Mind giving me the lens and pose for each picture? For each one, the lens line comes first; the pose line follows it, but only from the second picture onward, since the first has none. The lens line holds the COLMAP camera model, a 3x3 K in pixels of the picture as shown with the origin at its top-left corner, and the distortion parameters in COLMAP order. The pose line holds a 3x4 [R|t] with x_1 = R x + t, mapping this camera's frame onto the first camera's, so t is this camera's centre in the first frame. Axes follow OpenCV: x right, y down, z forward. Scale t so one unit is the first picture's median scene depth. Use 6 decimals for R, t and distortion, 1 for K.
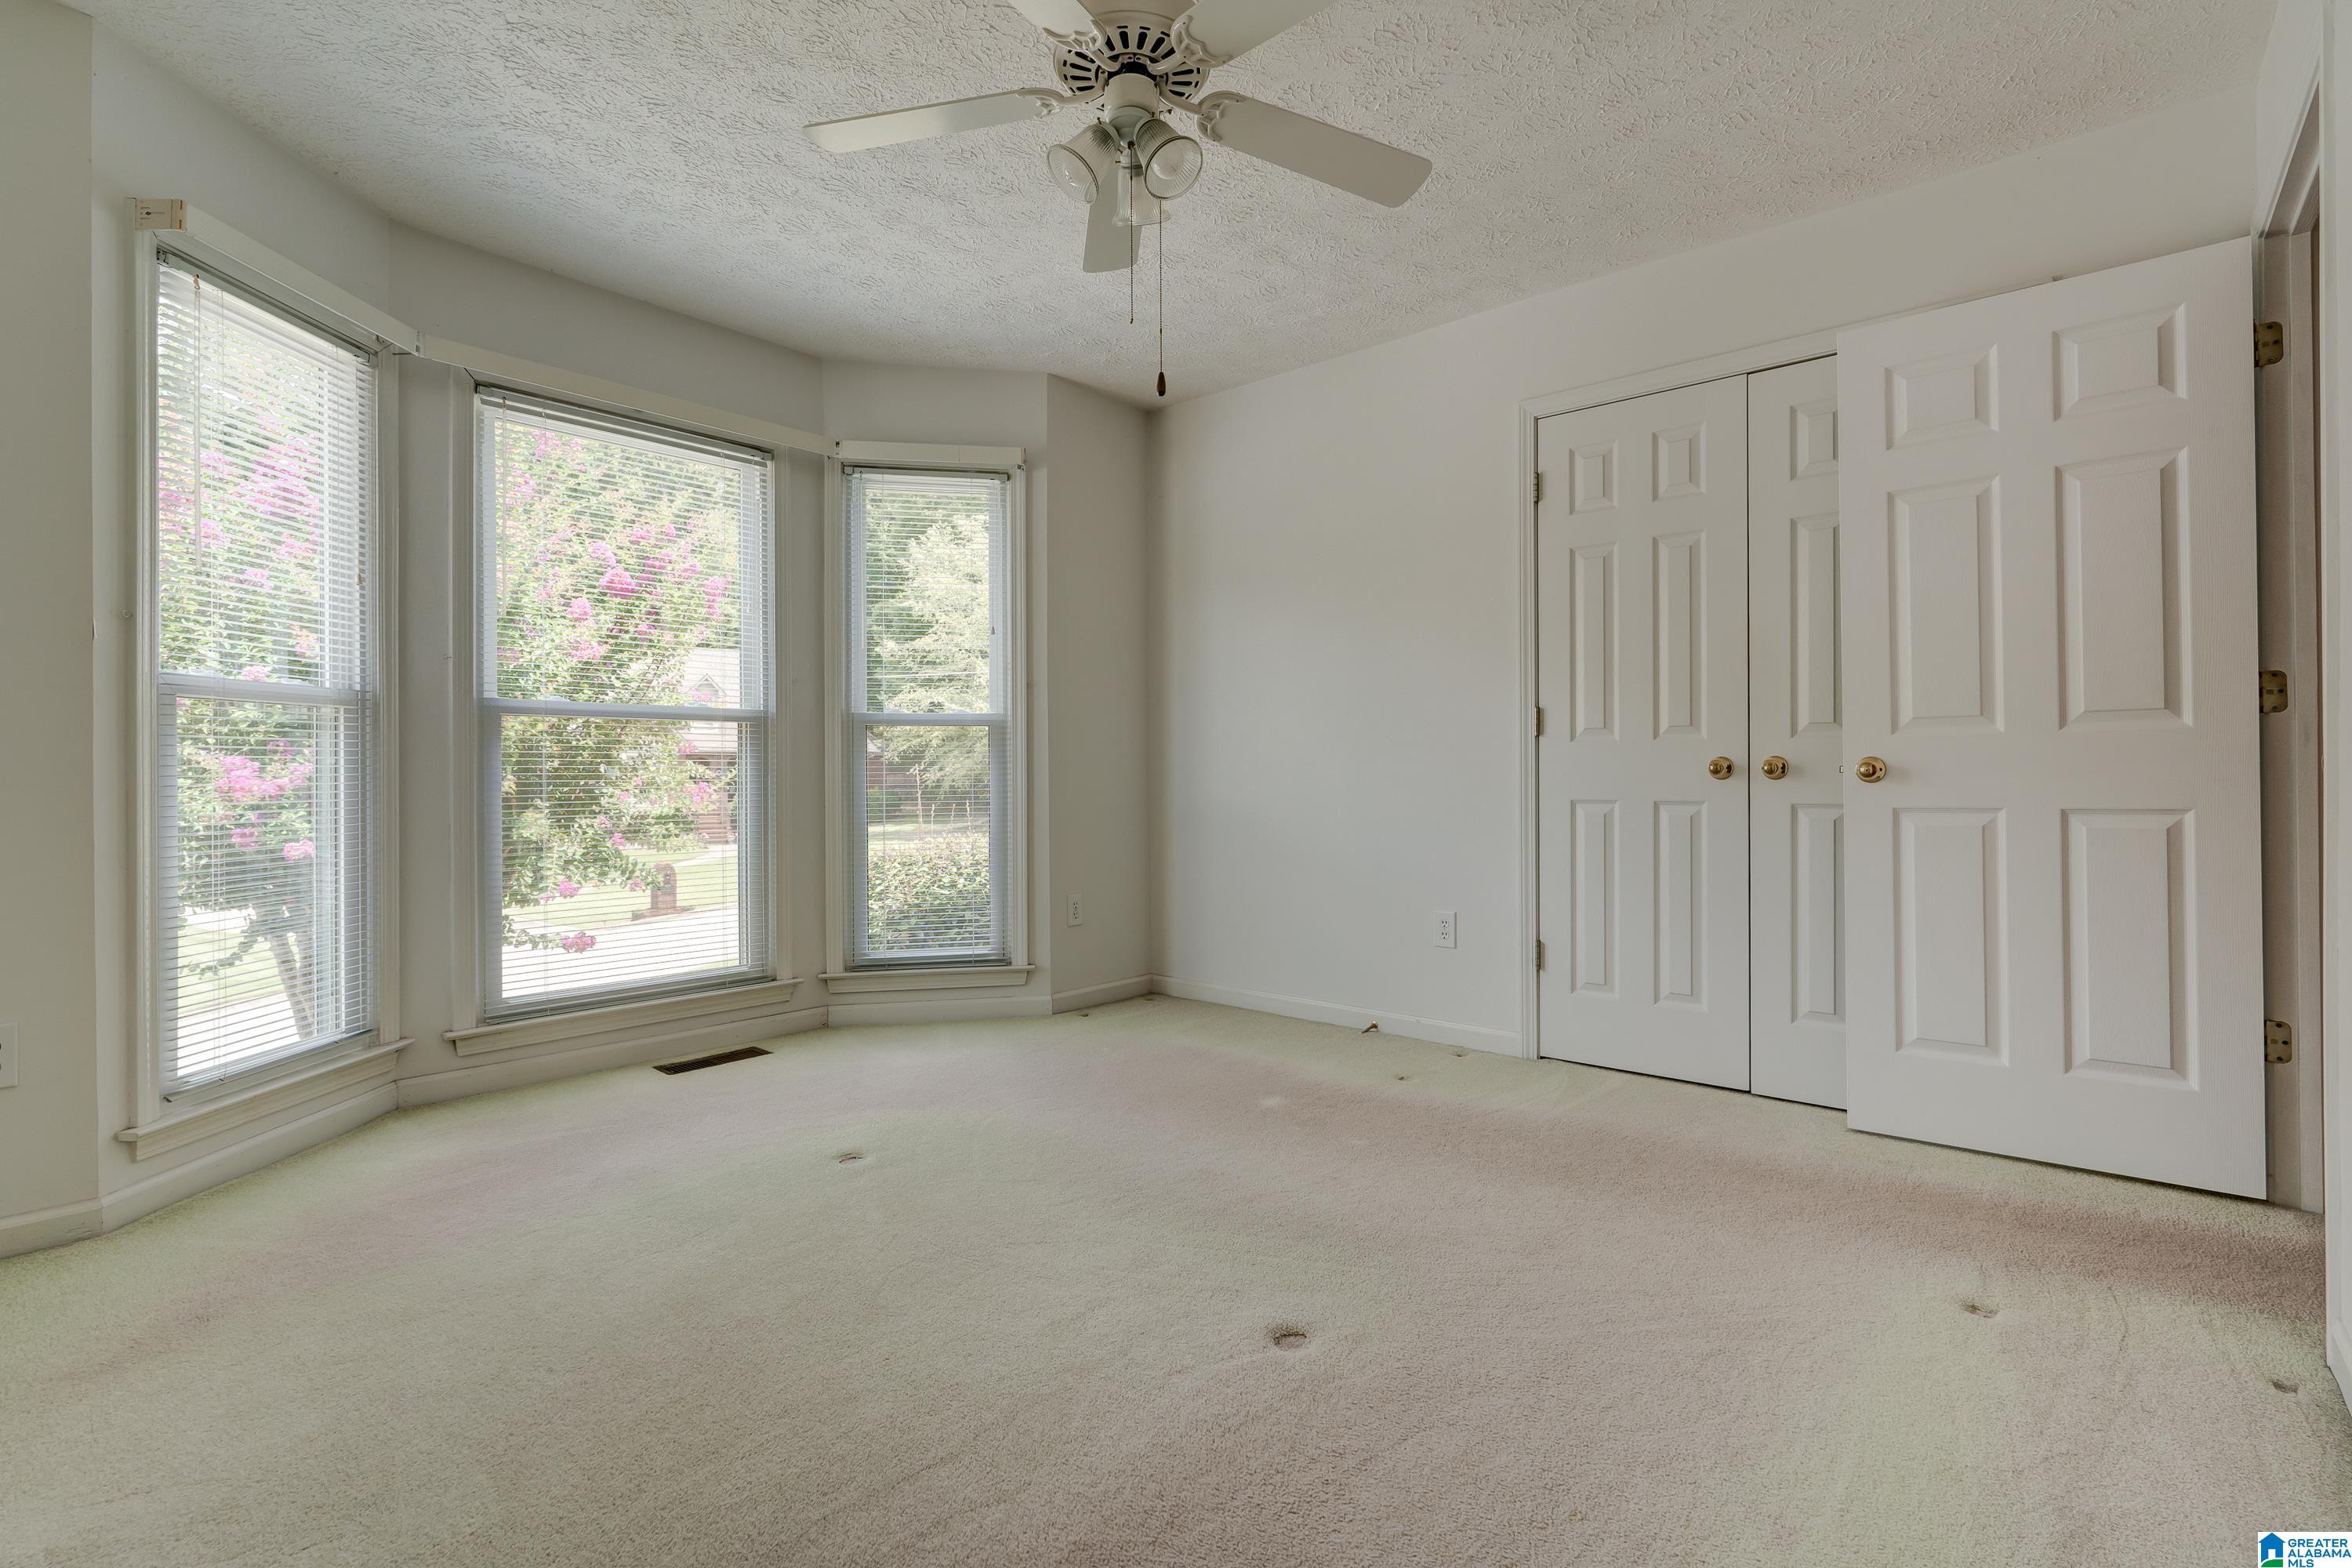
lens RADIAL K [[1070.0, 0, 1182.9], [0, 1070.0, 765.7], [0, 0, 1]] dist [-0.004800, -0.000163]
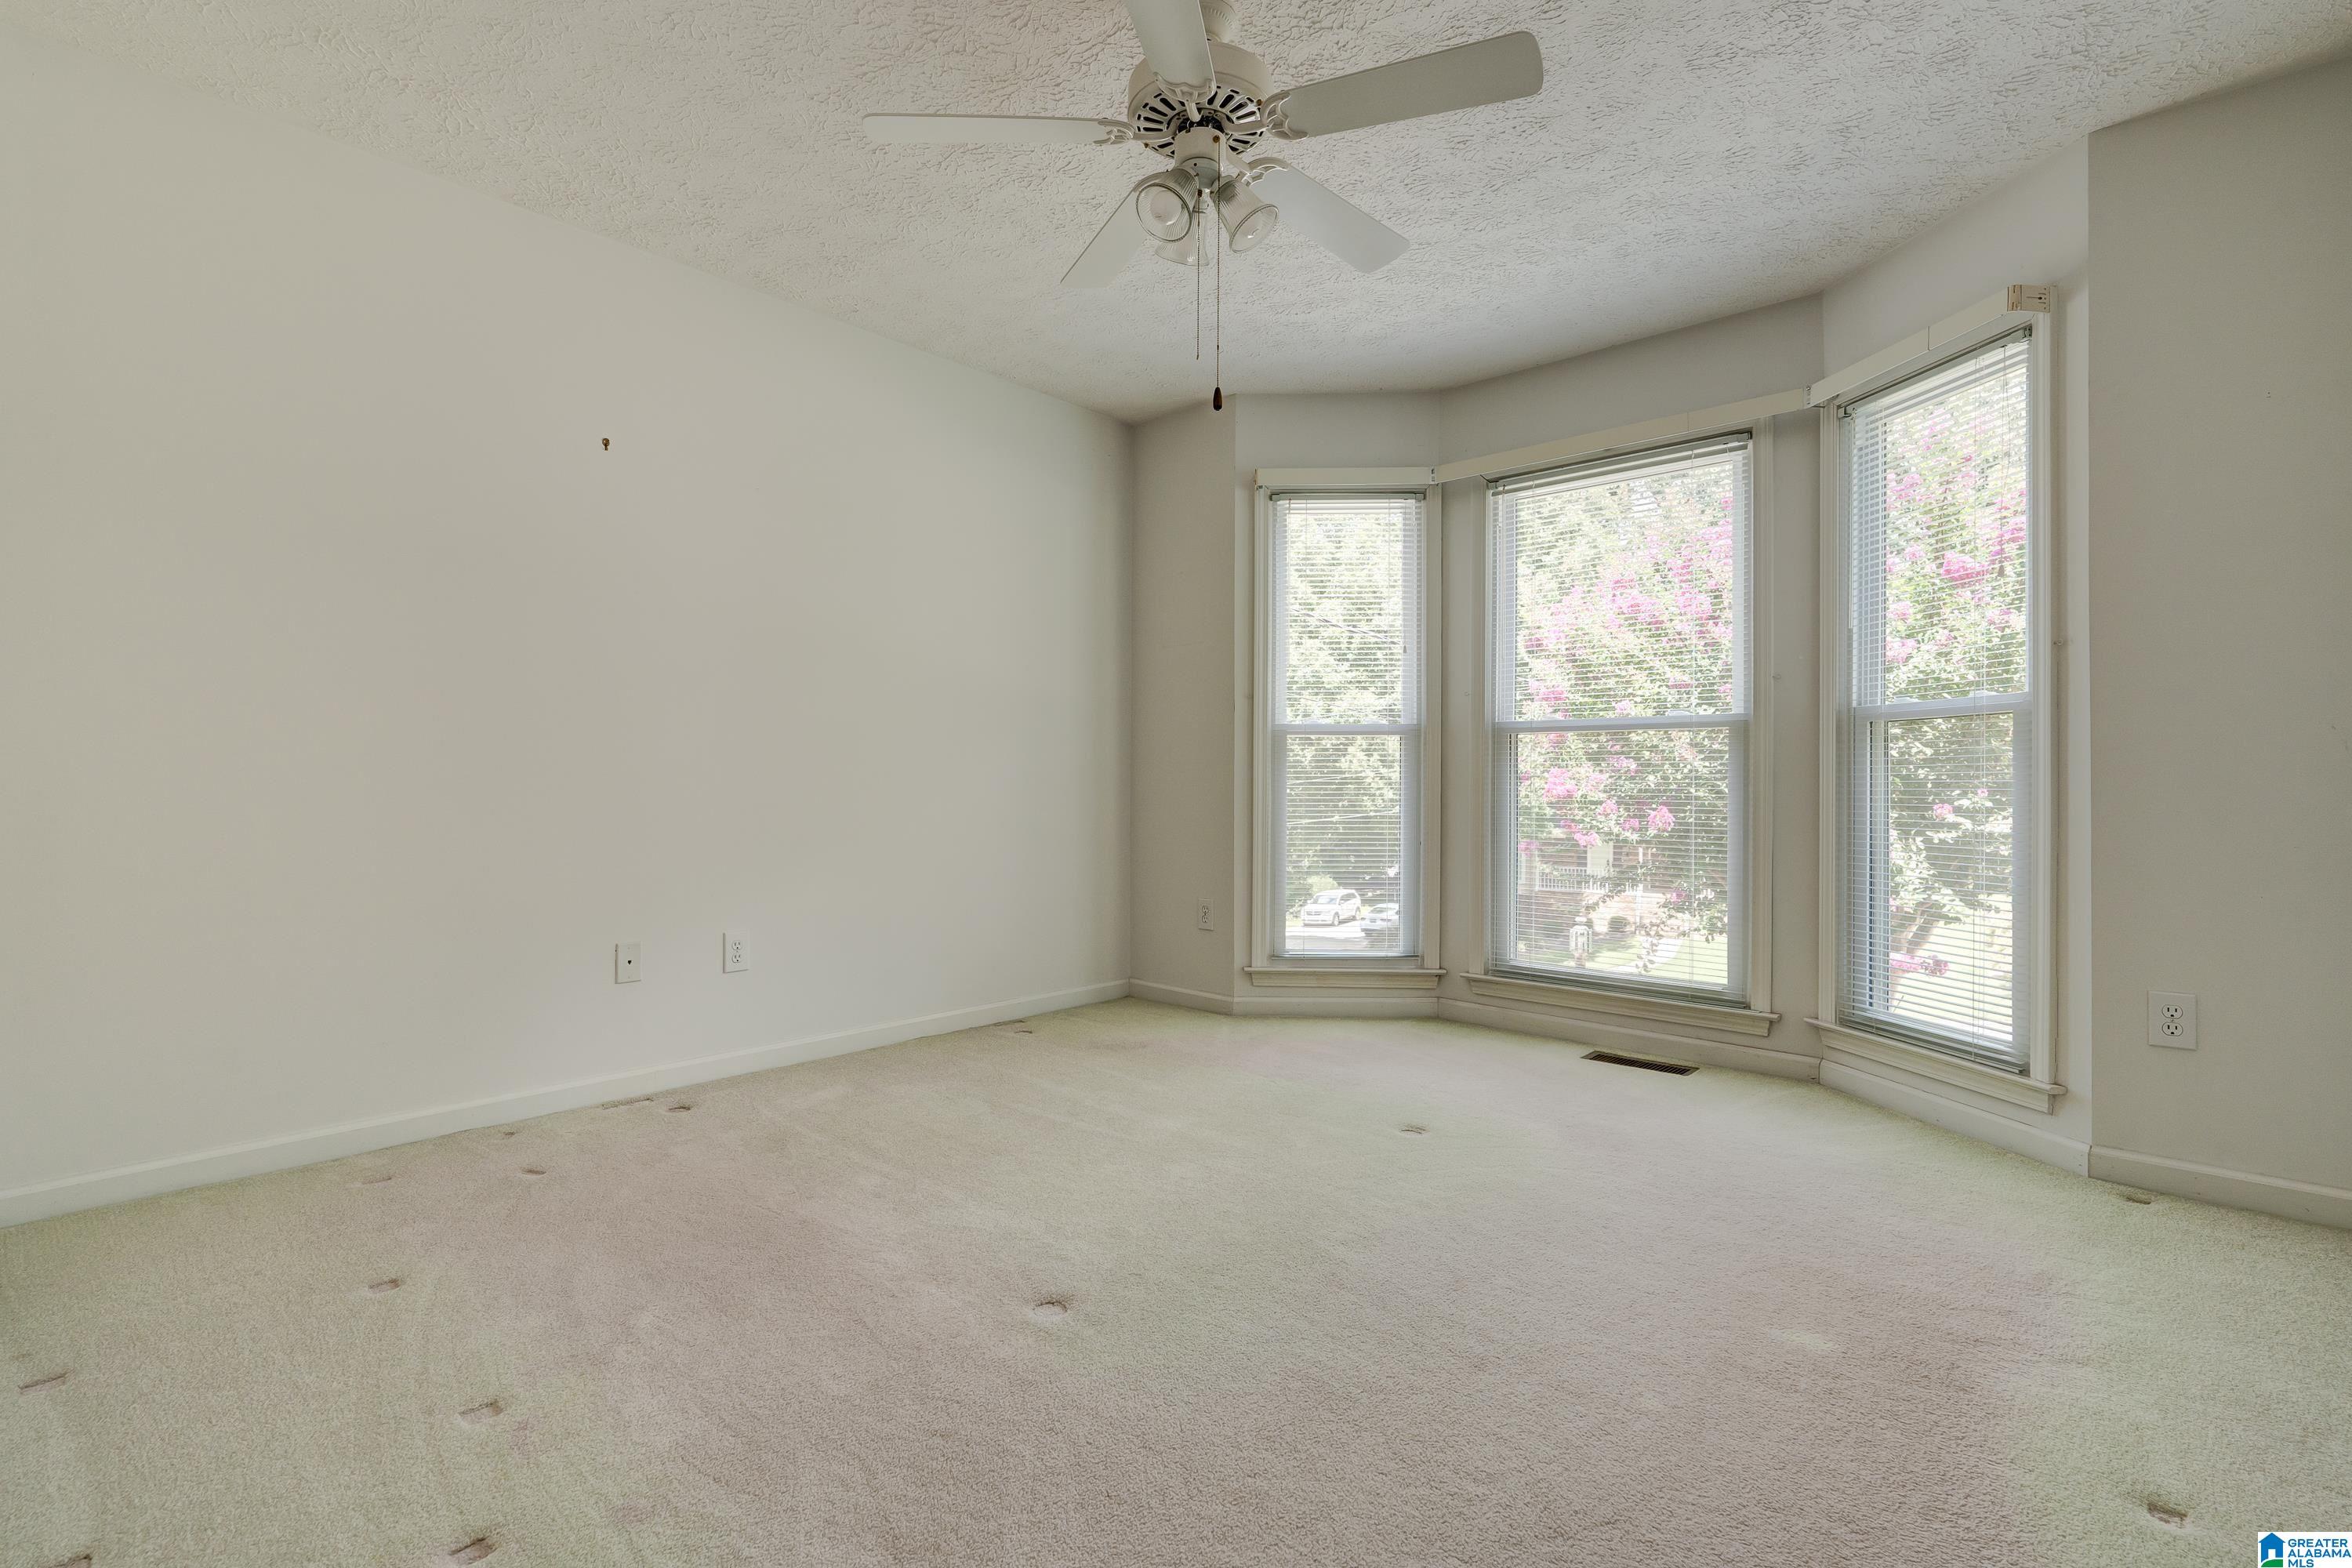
lens RADIAL K [[1070.0, 0, 1180.8], [0, 1070.0, 787.2], [0, 0, 1]] dist [-0.004800, -0.000163]
pose [[-0.017113, 0.009082, -0.999812, 0.537148], [0.004760, 0.999948, 0.009001, 0.000685], [0.999842, -0.004606, -0.017155, 0.529053]]
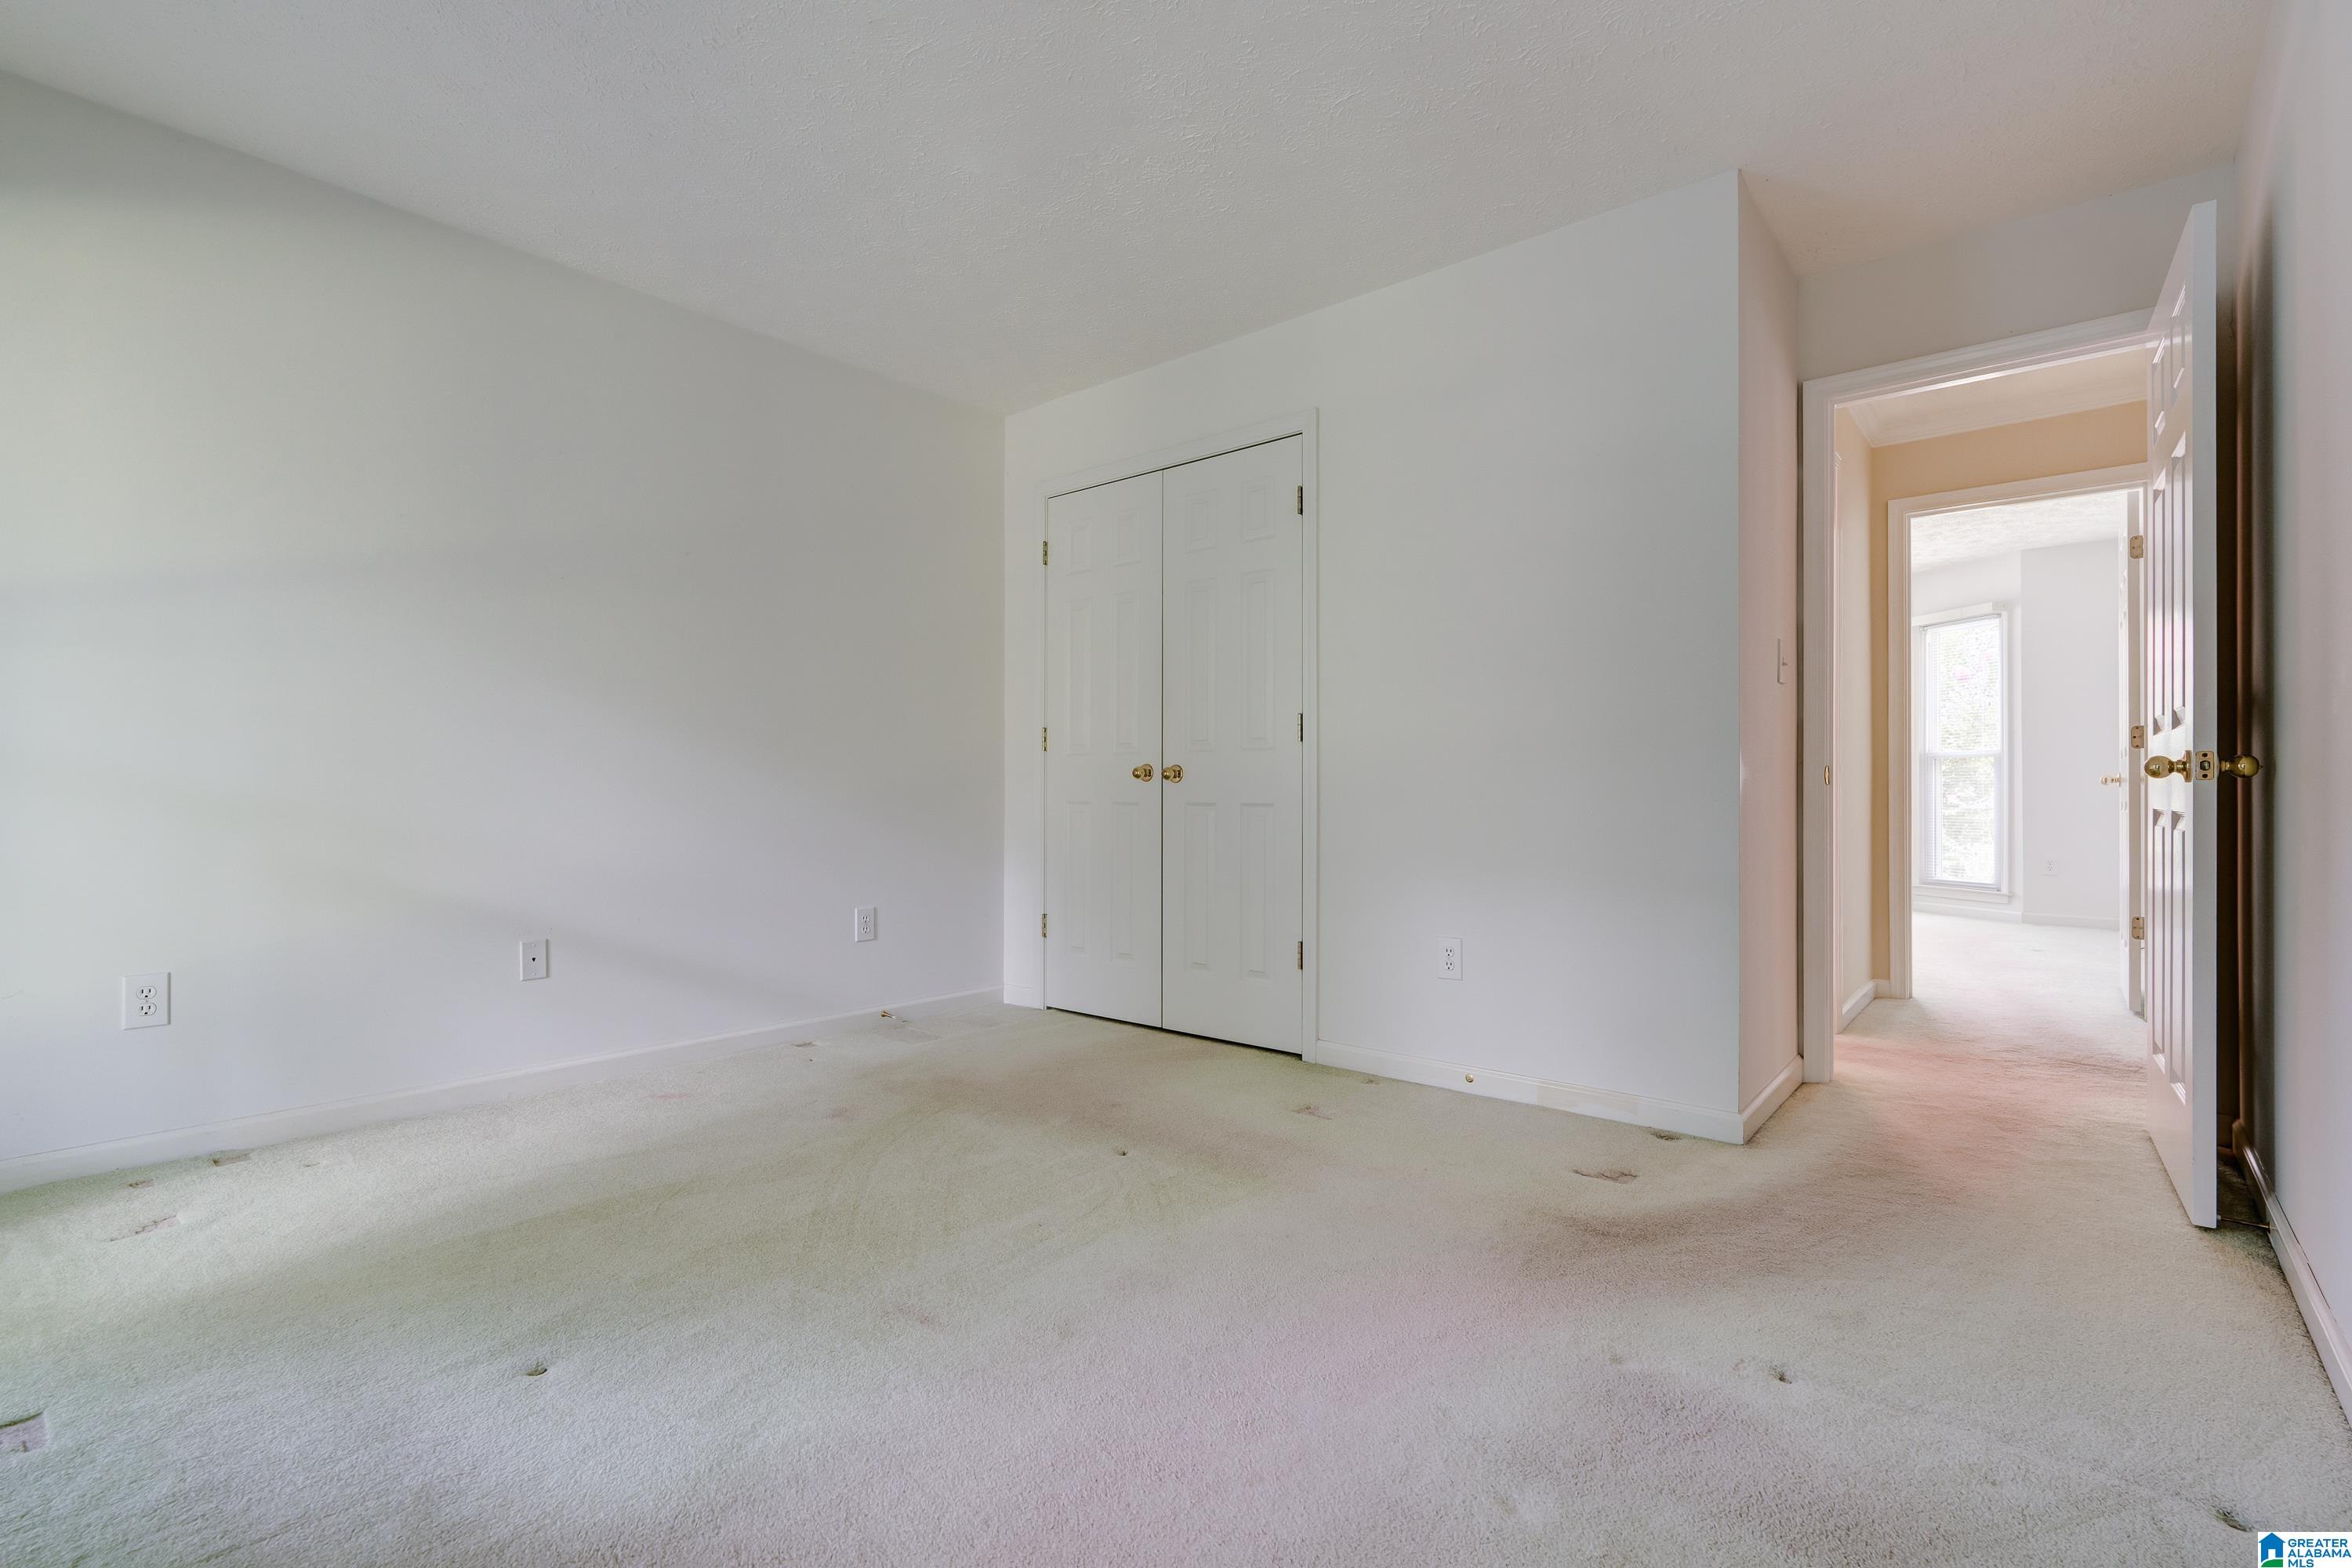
lens RADIAL K [[1070.0, 0, 1170.4], [0, 1070.0, 791.2], [0, 0, 1]] dist [-0.004800, -0.000163]
pose [[0.004917, 0.008400, -0.999953, 1.705040], [0.006523, 0.999943, 0.008432, -0.003464], [0.999967, -0.006564, 0.004862, -0.401098]]
